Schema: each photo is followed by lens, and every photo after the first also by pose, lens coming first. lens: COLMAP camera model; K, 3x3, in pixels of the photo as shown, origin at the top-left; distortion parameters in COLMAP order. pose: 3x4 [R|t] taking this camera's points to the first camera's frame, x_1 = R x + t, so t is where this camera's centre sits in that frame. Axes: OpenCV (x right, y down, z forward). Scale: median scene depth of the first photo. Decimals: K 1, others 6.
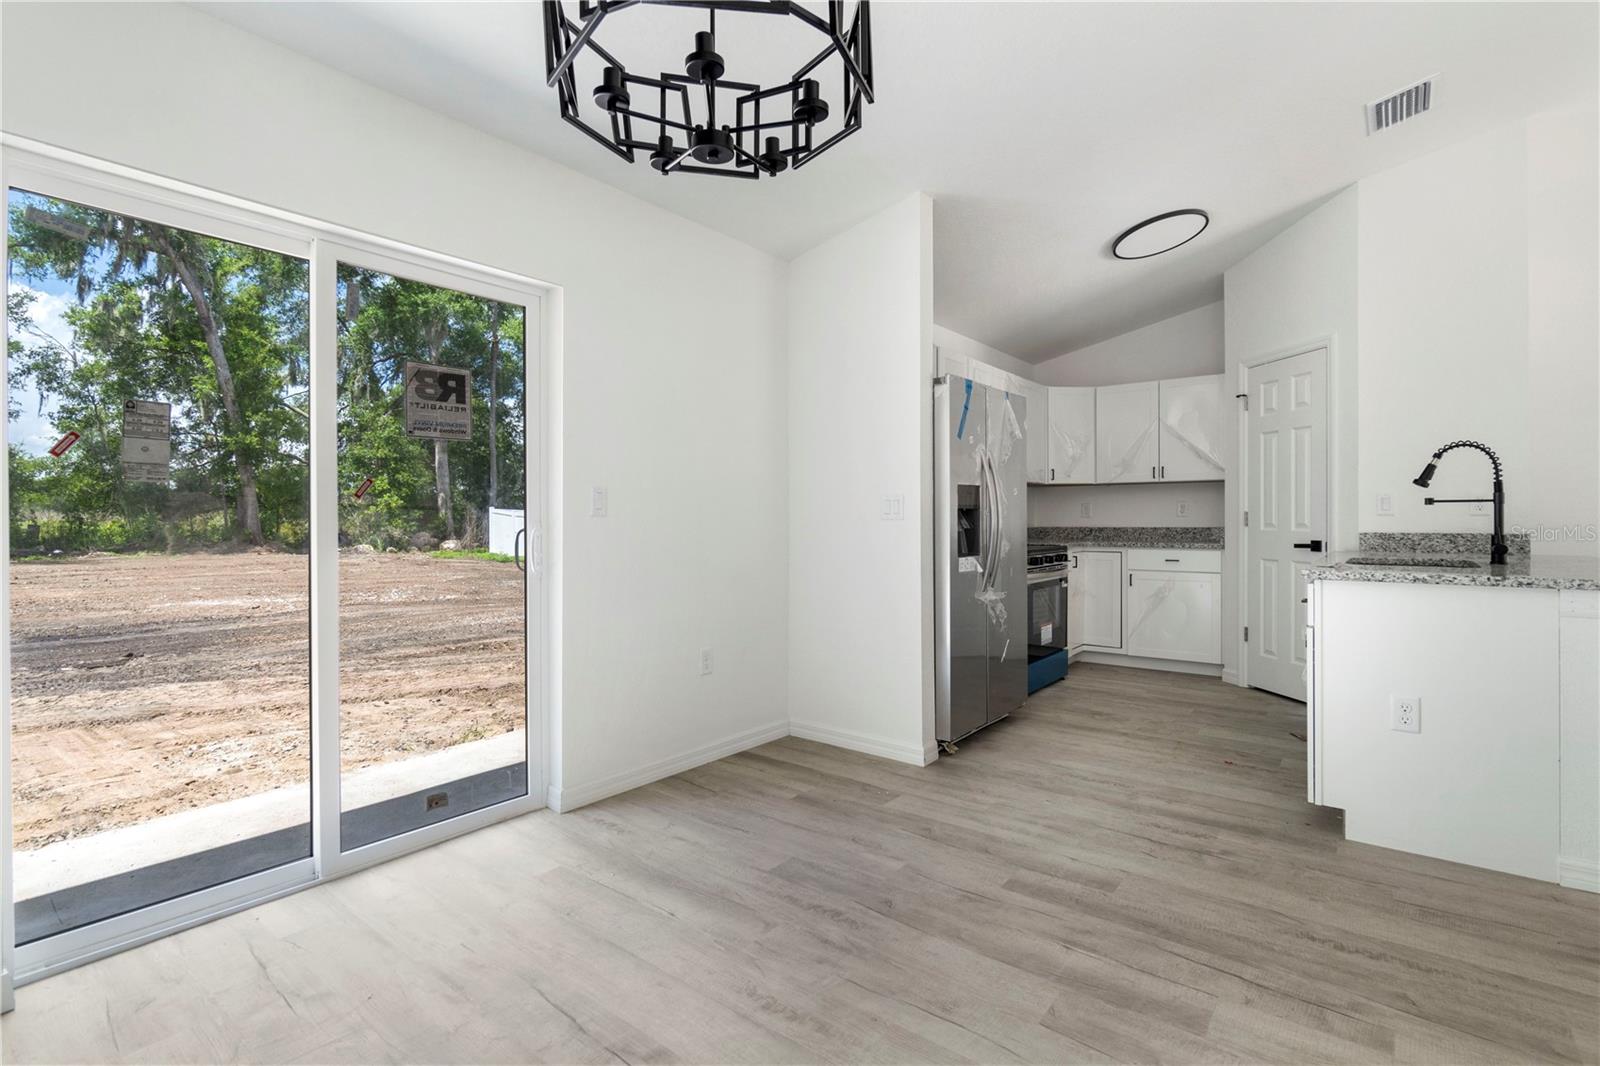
lens RADIAL K [[742.0, 0, 797.8], [0, 742.0, 526.3], [0, 0, 1]] dist [-0.004203, 0.000075]
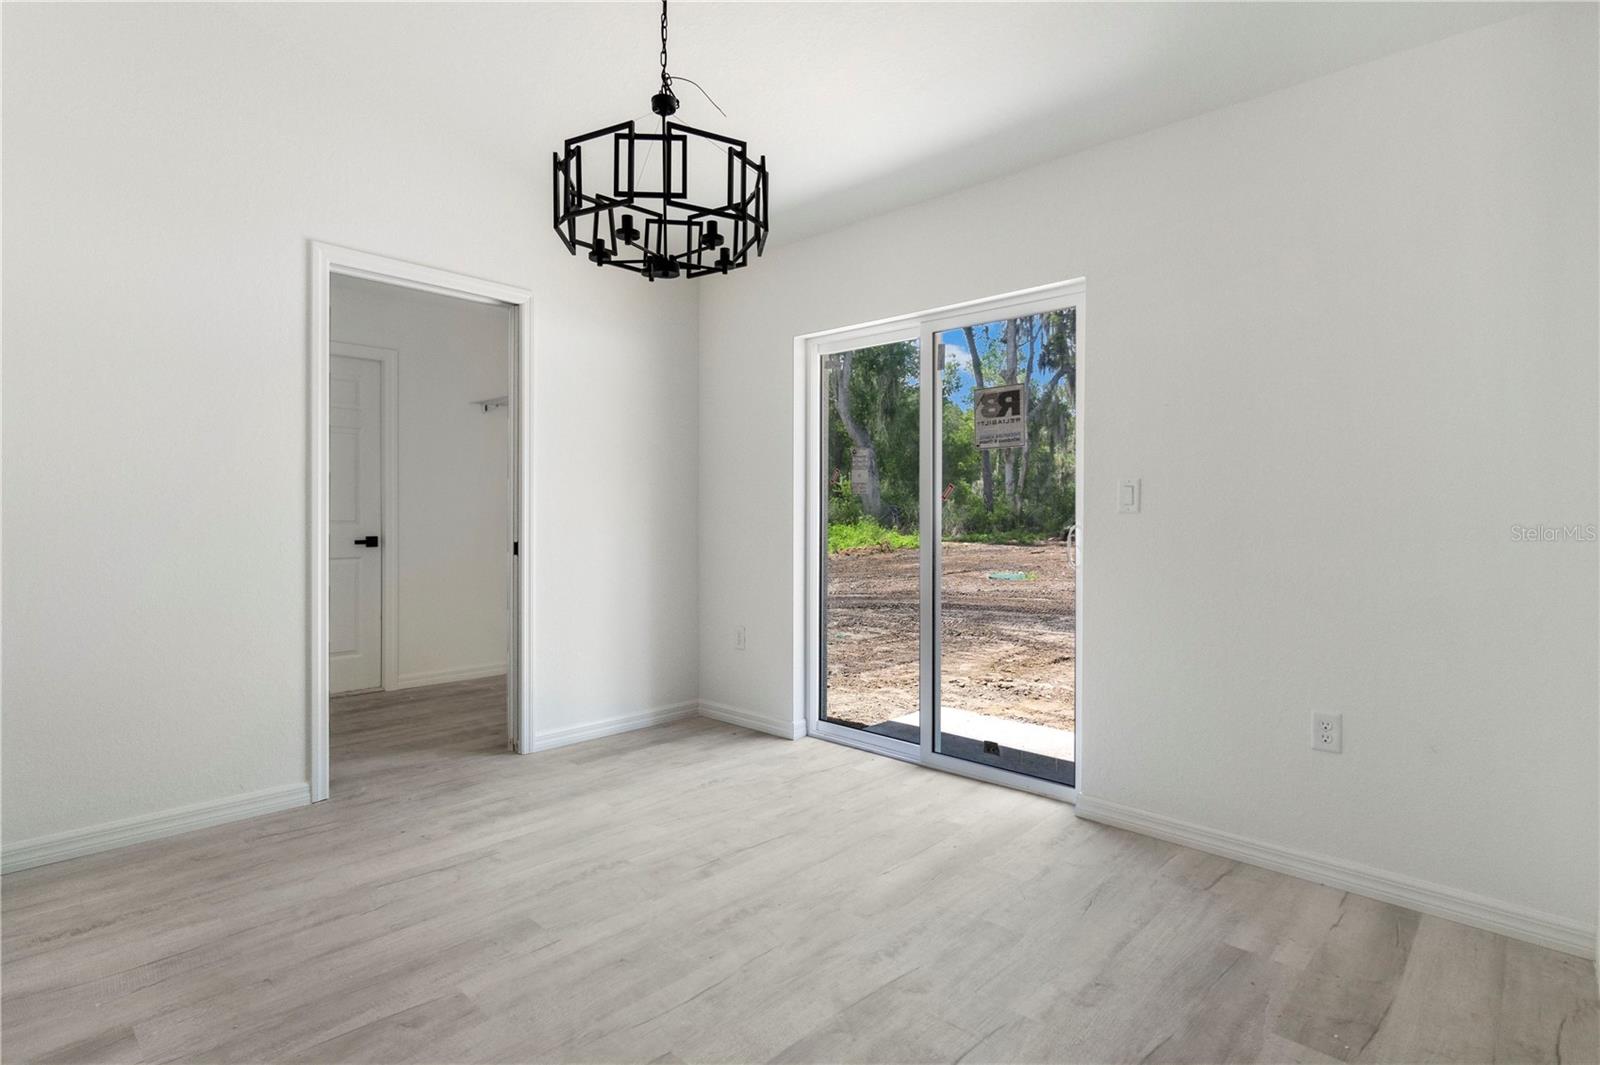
lens RADIAL K [[793.5, 0, 792.9], [0, 793.5, 523.8], [0, 0, 1]] dist [-0.000169, 0.000343]
pose [[-0.081535, 0.011599, -0.996603, 0.833309], [-0.012345, 0.999844, 0.012646, -0.007817], [0.996594, 0.013334, -0.081379, 0.782374]]
